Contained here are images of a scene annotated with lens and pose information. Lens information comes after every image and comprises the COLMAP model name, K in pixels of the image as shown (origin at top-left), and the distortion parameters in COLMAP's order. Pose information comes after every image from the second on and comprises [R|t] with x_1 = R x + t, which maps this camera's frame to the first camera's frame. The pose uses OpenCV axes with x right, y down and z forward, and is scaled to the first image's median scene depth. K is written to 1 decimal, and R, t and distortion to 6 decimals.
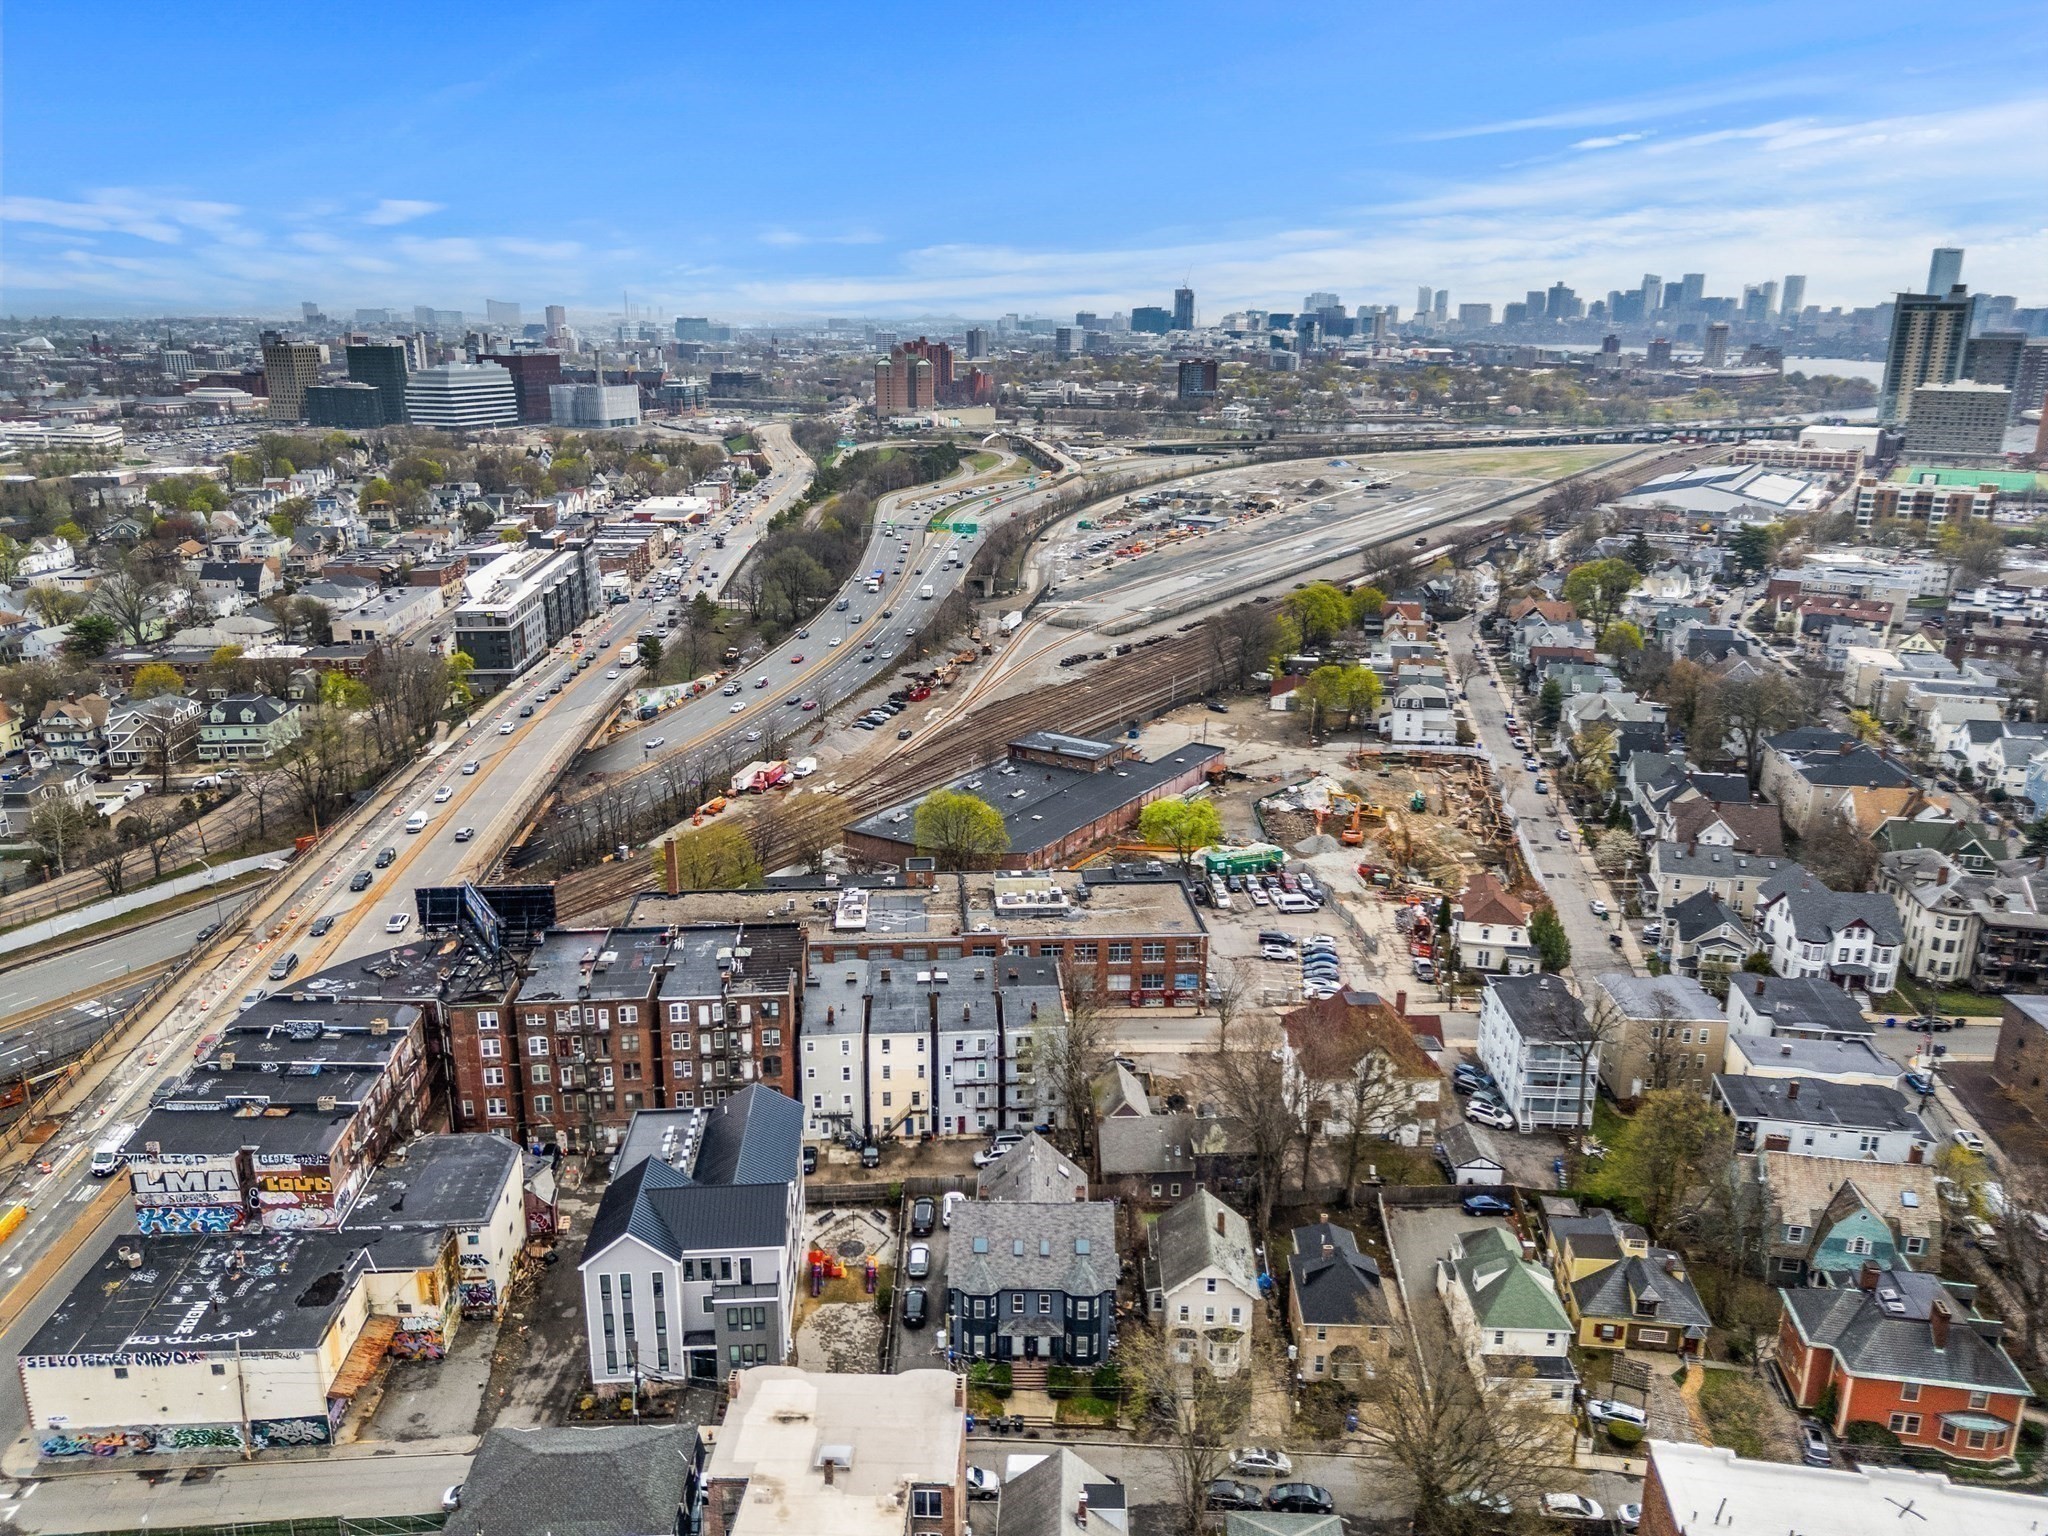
lens RADIAL K [[1492.3, 0, 1024.0], [0, 1492.3, 768.0], [0, 0, 1]] dist [0.110736, -0.129423]
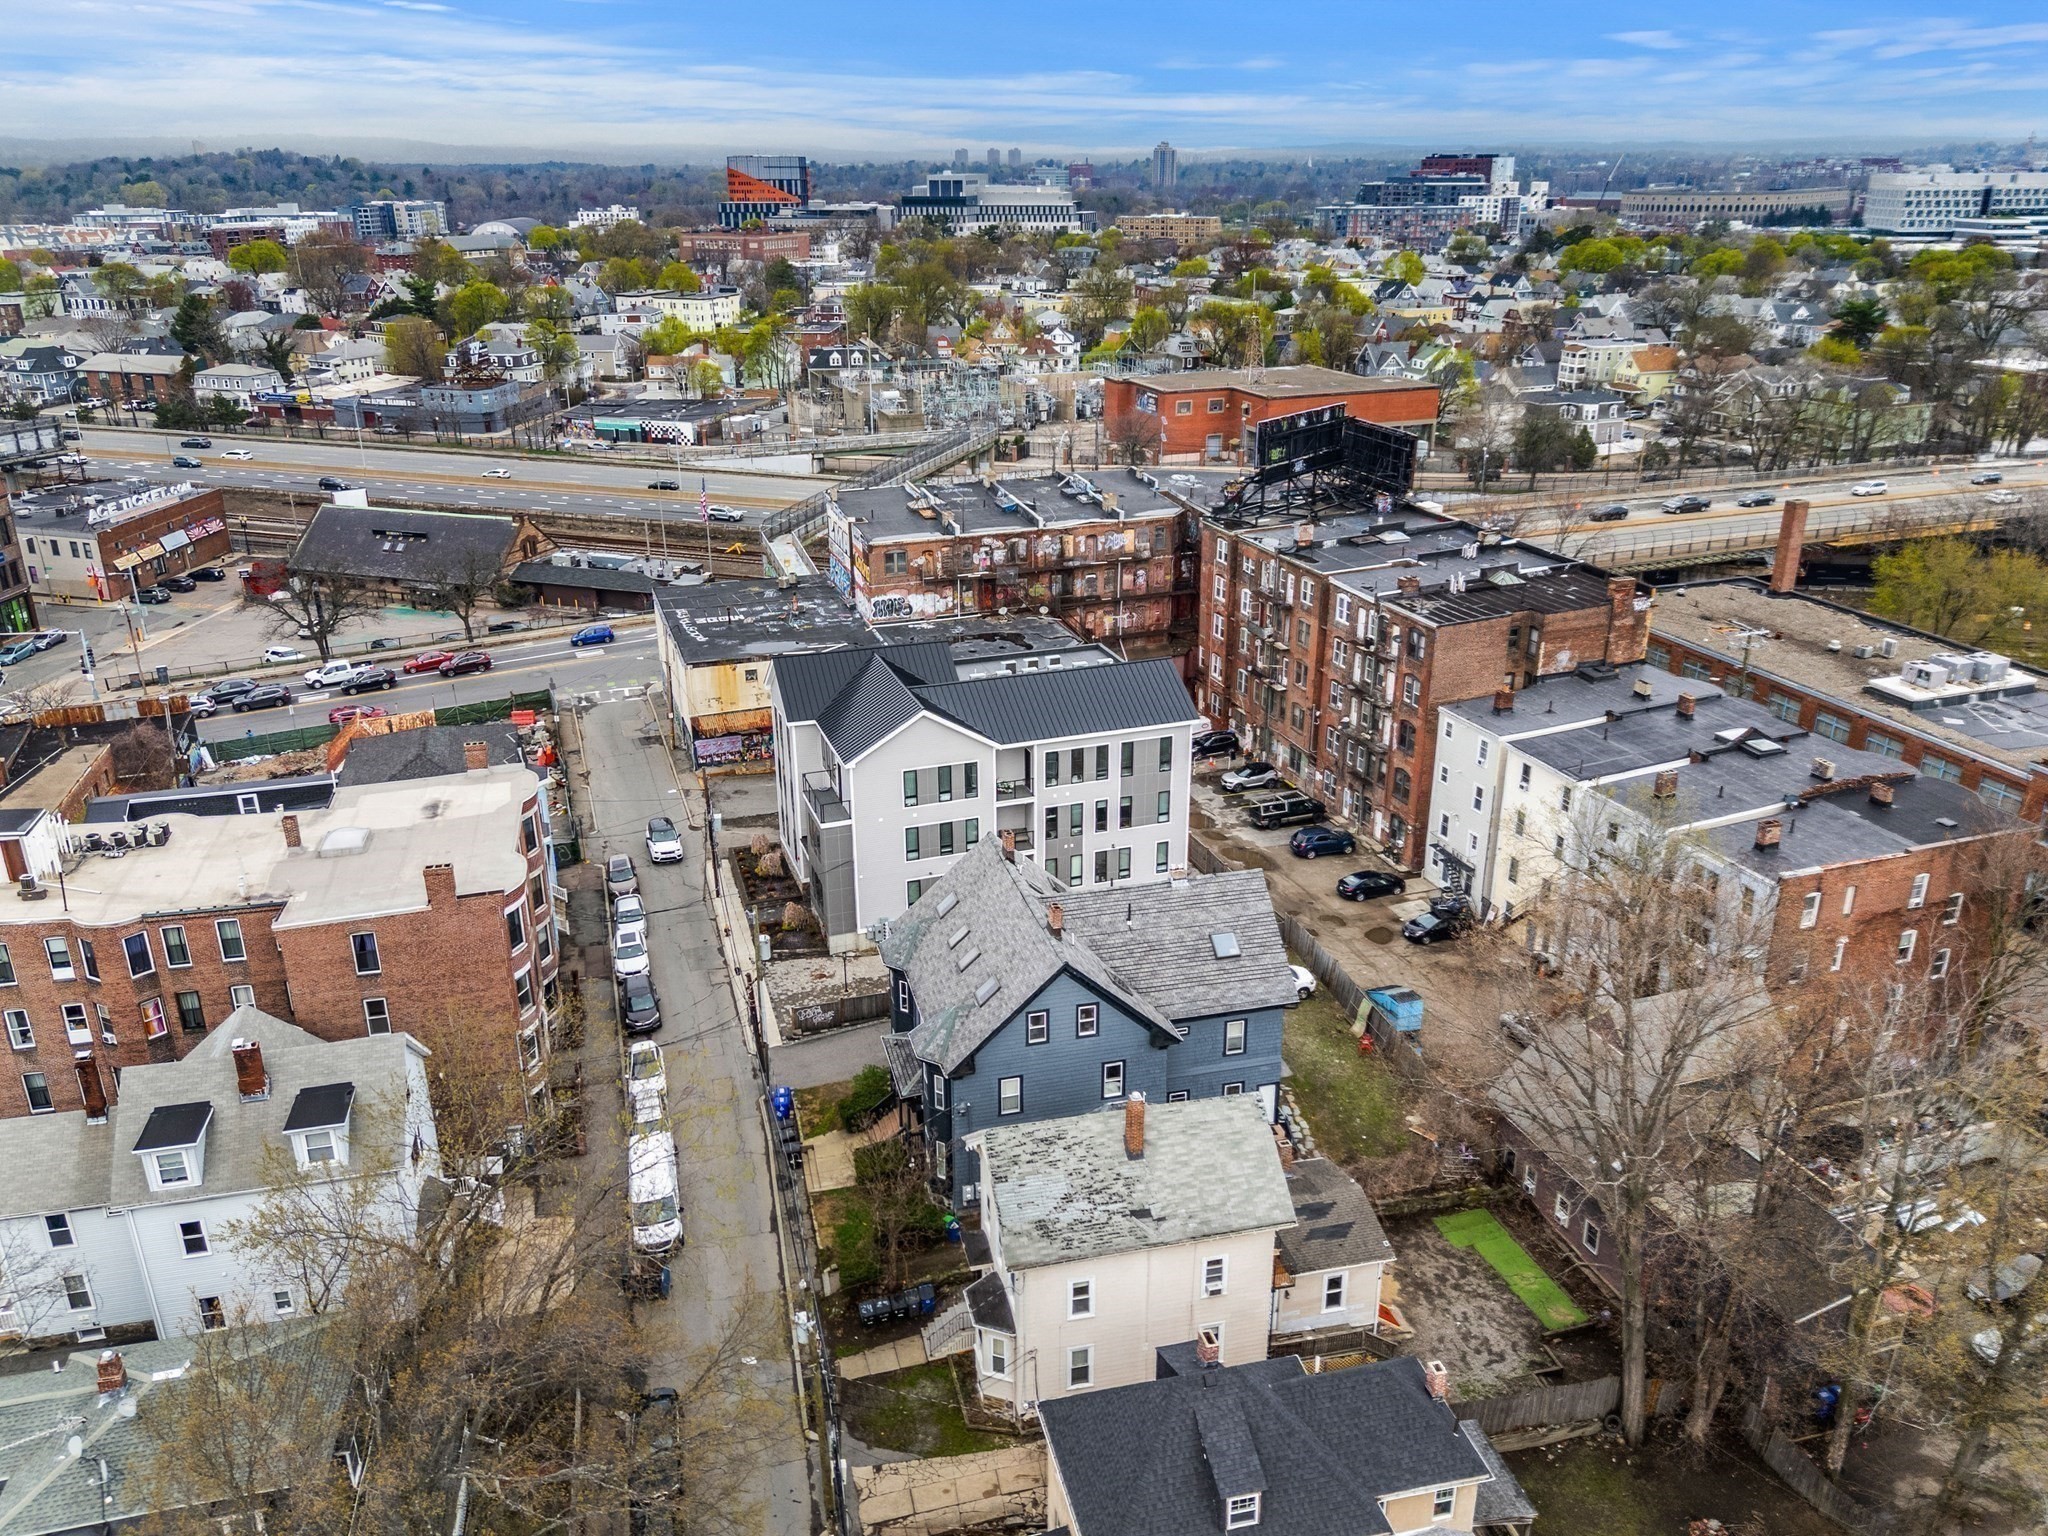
lens RADIAL K [[1530.0, 0, 1024.0], [0, 1530.0, 768.0], [0, 0, 1]] dist [0.087724, -0.098100]
pose [[0.265253, 0.351371, -0.897875, 0.371665], [-0.274922, 0.920137, 0.278865, 0.071502], [0.924153, 0.172876, 0.340669, 0.617728]]
